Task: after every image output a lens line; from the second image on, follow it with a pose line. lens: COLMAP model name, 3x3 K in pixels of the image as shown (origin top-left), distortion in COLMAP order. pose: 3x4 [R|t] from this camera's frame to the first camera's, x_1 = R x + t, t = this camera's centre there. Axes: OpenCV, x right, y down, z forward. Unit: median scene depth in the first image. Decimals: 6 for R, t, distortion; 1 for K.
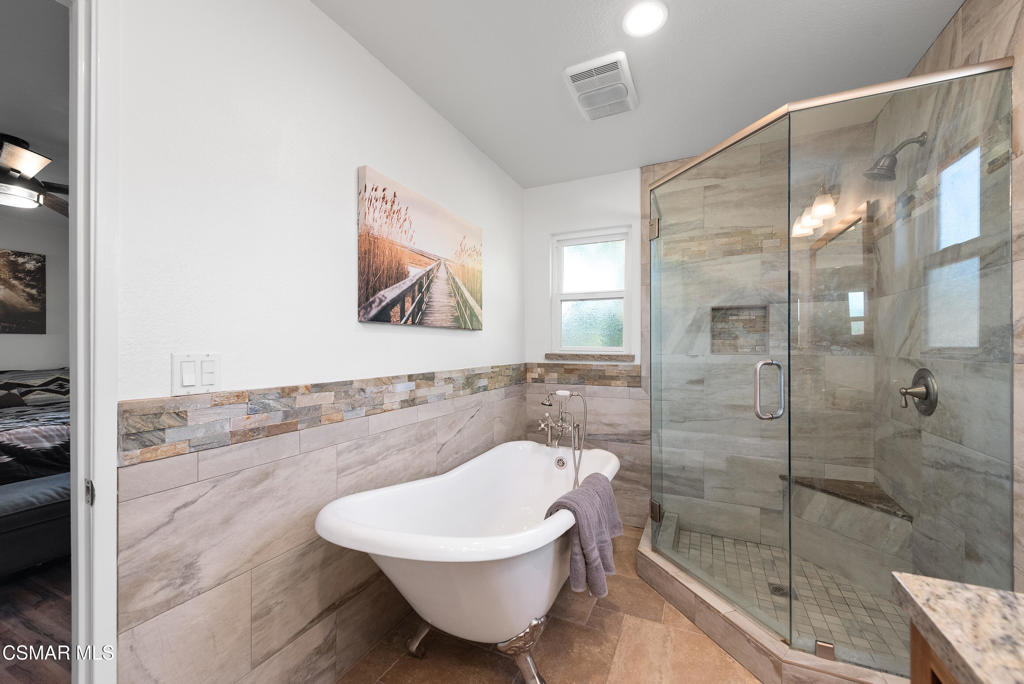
lens RADIAL K [[398.3, 0, 514.3], [0, 398.3, 349.1], [0, 0, 1]] dist [-0.001720, -0.000540]
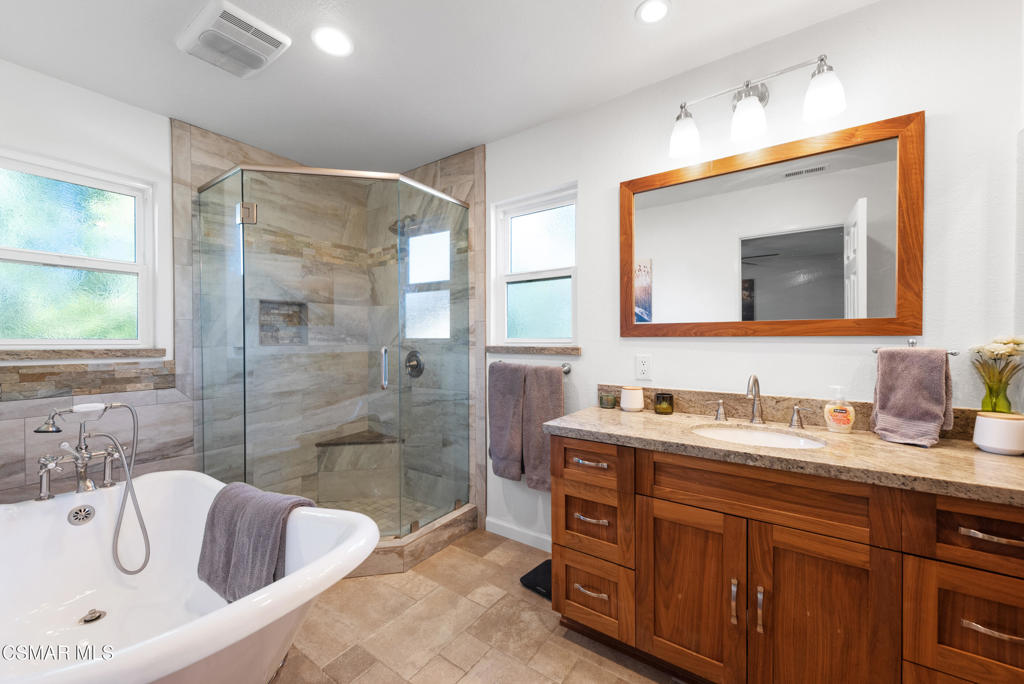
lens RADIAL K [[398.3, 0, 514.3], [0, 398.3, 349.1], [0, 0, 1]] dist [-0.001720, -0.000540]
pose [[0.163855, -0.025214, 0.986162, -0.450837], [0.007870, 0.999675, 0.024252, 0.001949], [-0.986453, 0.003787, 0.164000, 0.207836]]
